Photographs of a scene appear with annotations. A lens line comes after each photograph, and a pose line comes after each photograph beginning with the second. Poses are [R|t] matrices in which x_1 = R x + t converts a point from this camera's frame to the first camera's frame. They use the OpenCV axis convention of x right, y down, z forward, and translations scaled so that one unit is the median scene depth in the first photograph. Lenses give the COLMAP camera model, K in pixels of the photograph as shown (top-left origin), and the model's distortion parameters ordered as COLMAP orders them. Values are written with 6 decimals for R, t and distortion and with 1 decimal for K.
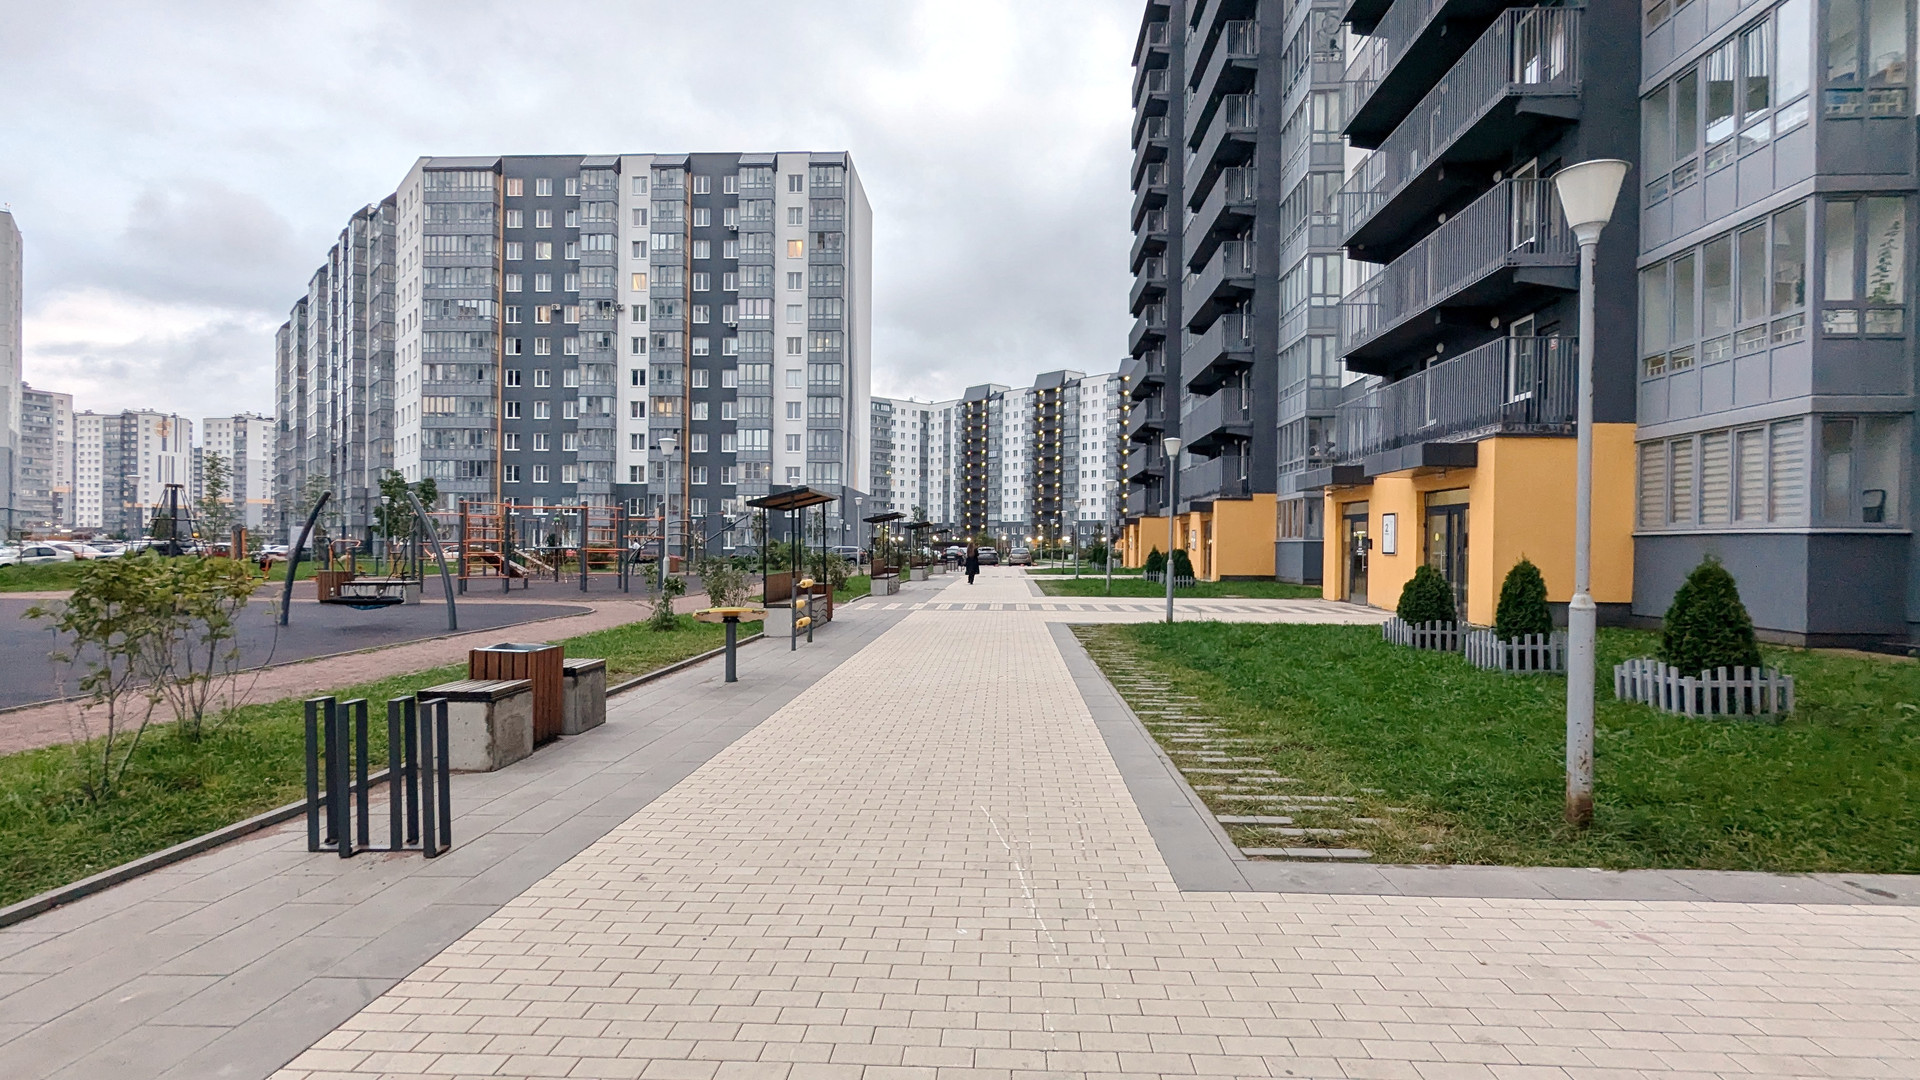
lens RADIAL K [[905.1, 0, 954.3], [0, 905.1, 569.9], [0, 0, 1]] dist [0.000980, 0.000008]
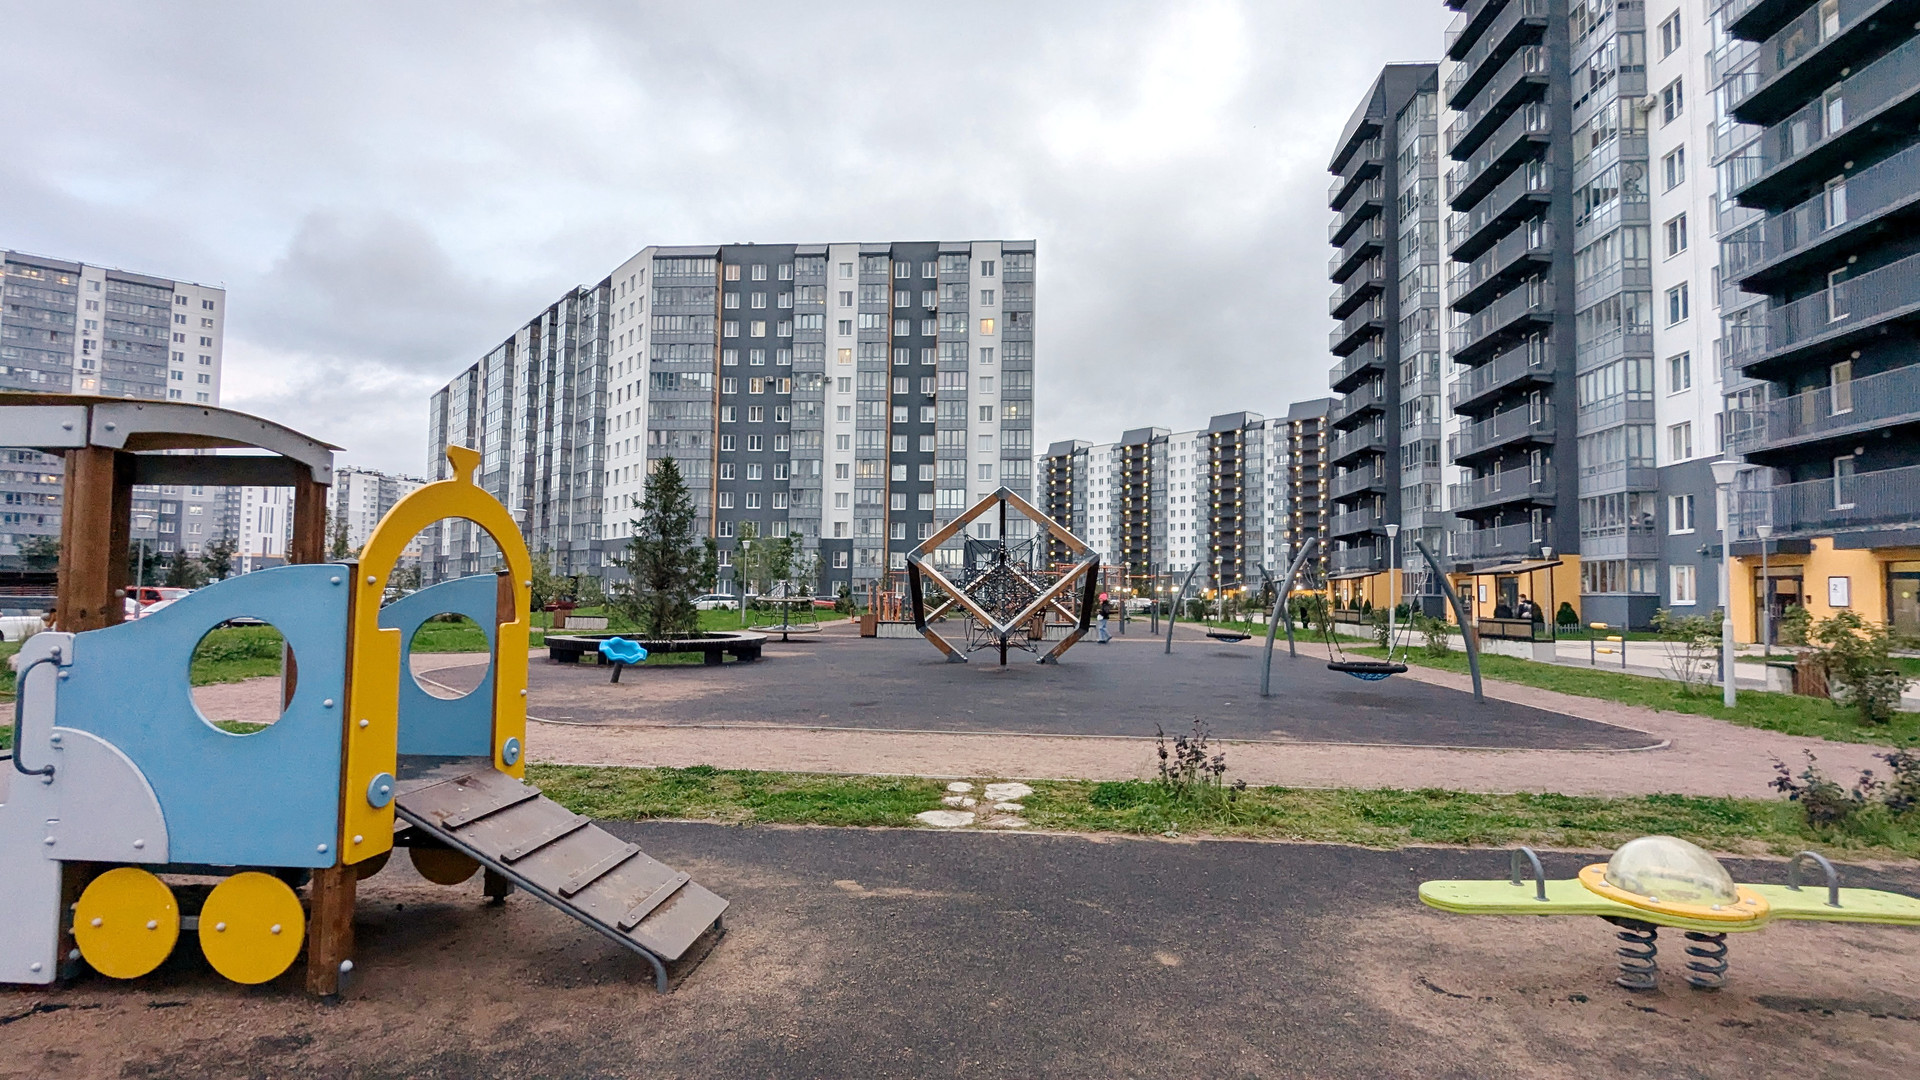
lens RADIAL K [[905.1, 0, 954.3], [0, 905.1, 569.9], [0, 0, 1]] dist [0.000980, 0.000008]
pose [[0.999799, 0.002051, -0.019935, -0.193001], [-0.003122, 0.998544, -0.053845, 0.000730], [0.019795, 0.053897, 0.998350, -0.085555]]
